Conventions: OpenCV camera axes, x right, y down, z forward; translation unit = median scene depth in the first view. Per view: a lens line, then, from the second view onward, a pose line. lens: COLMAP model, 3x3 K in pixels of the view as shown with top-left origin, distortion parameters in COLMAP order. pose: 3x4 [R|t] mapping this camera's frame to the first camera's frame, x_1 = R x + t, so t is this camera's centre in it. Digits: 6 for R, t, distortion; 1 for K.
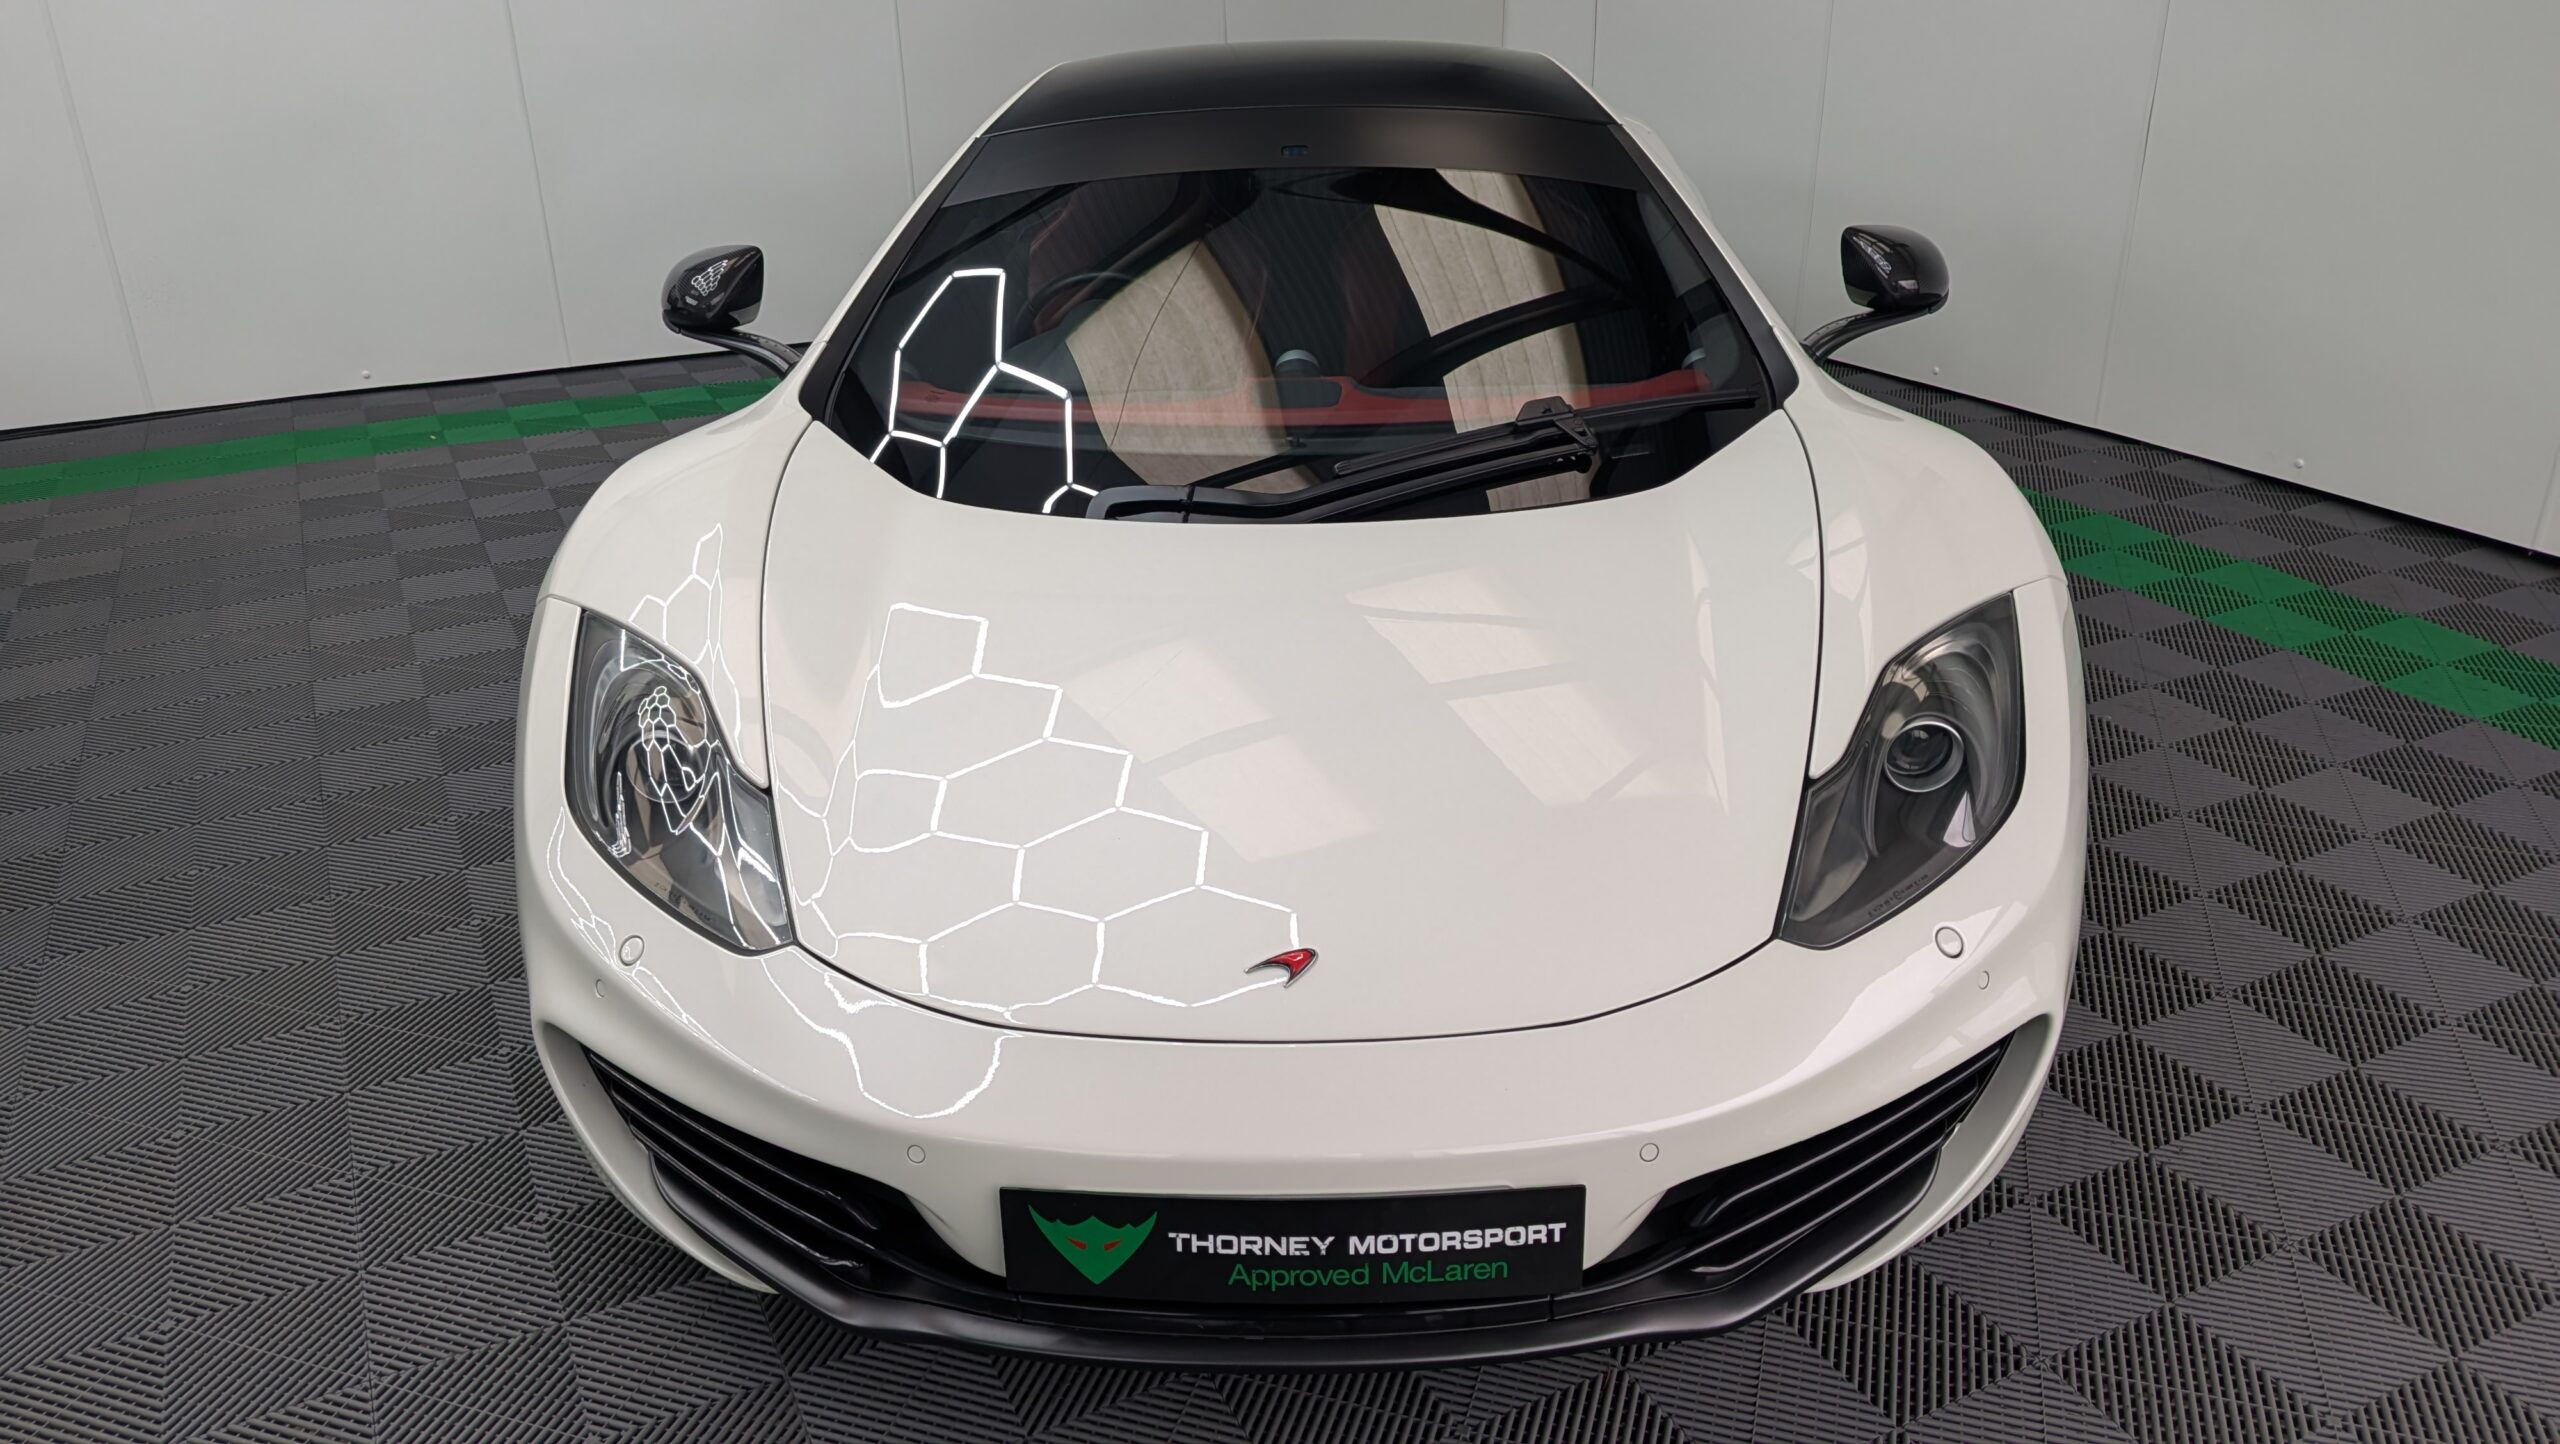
lens RADIAL K [[1852.2, 0, 1276.8], [0, 1852.2, 706.8], [0, 0, 1]] dist [0.048850, -0.093398]
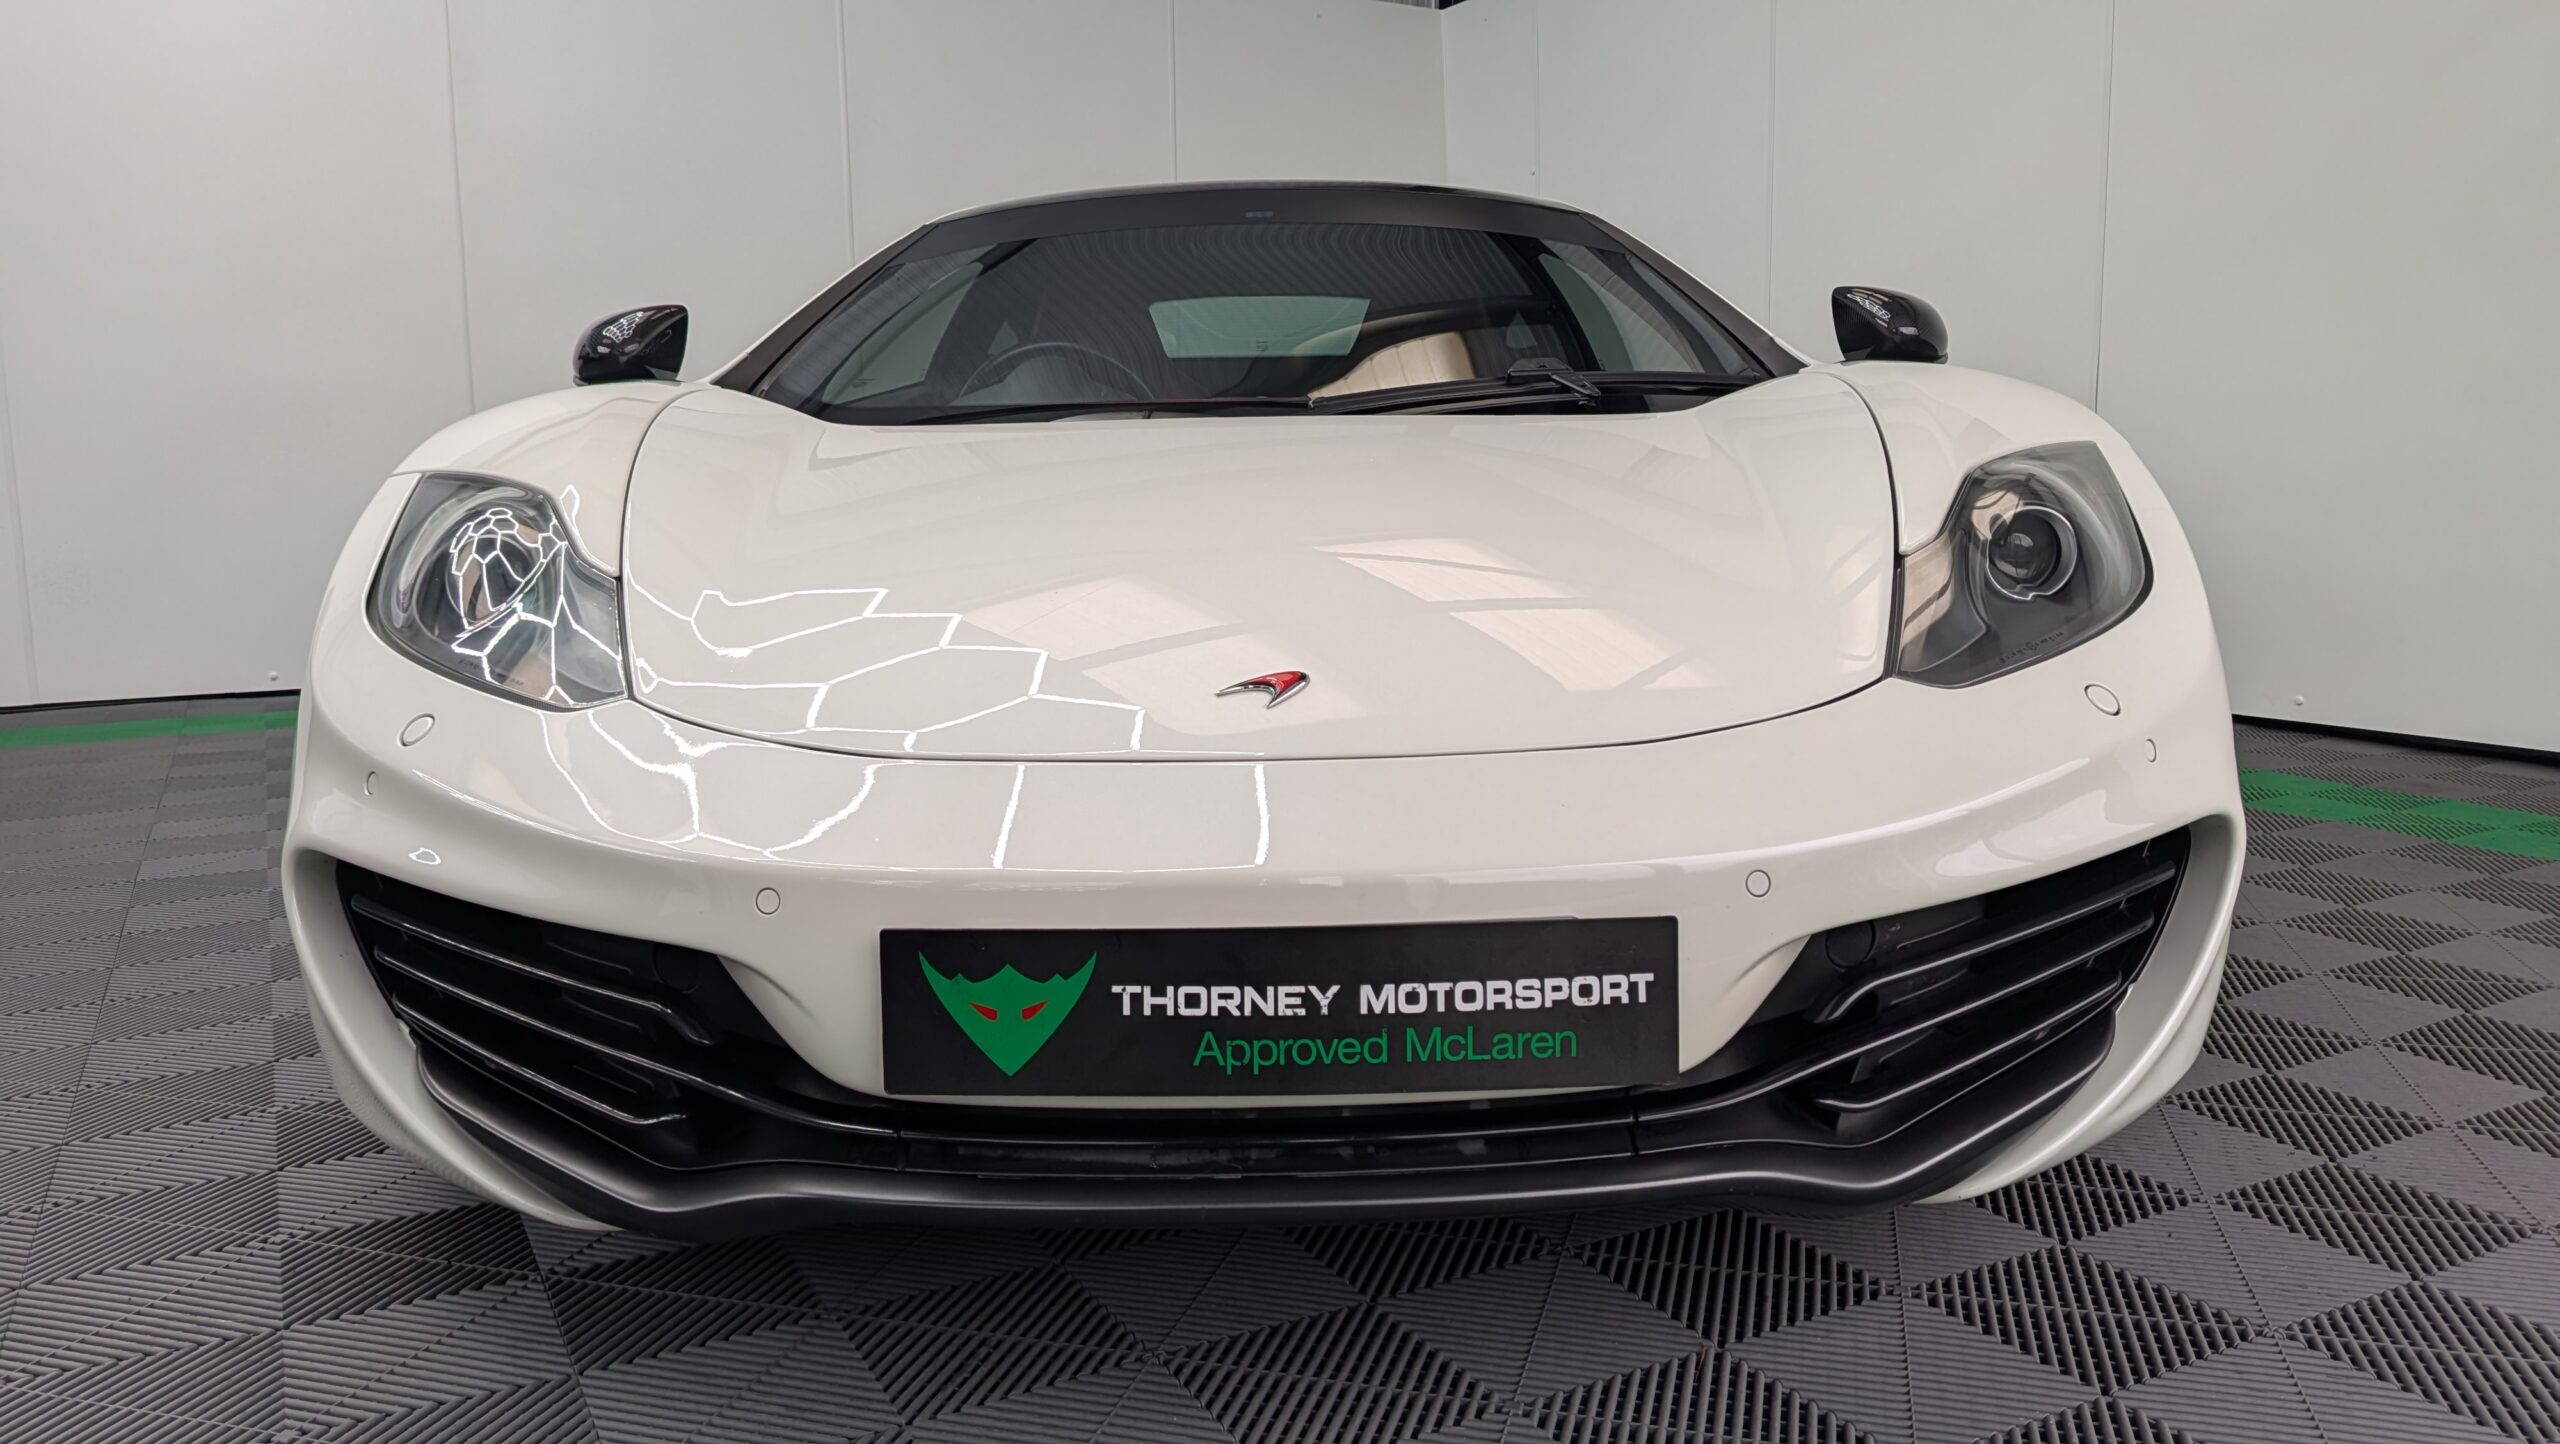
lens RADIAL K [[1852.2, 0, 1285.9], [0, 1852.2, 734.3], [0, 0, 1]] dist [0.048850, -0.093398]
pose [[0.999452, -0.001925, 0.033040, -0.013779], [0.010635, 0.964034, -0.265564, 0.380043], [-0.031340, 0.265770, 0.963527, 0.272425]]
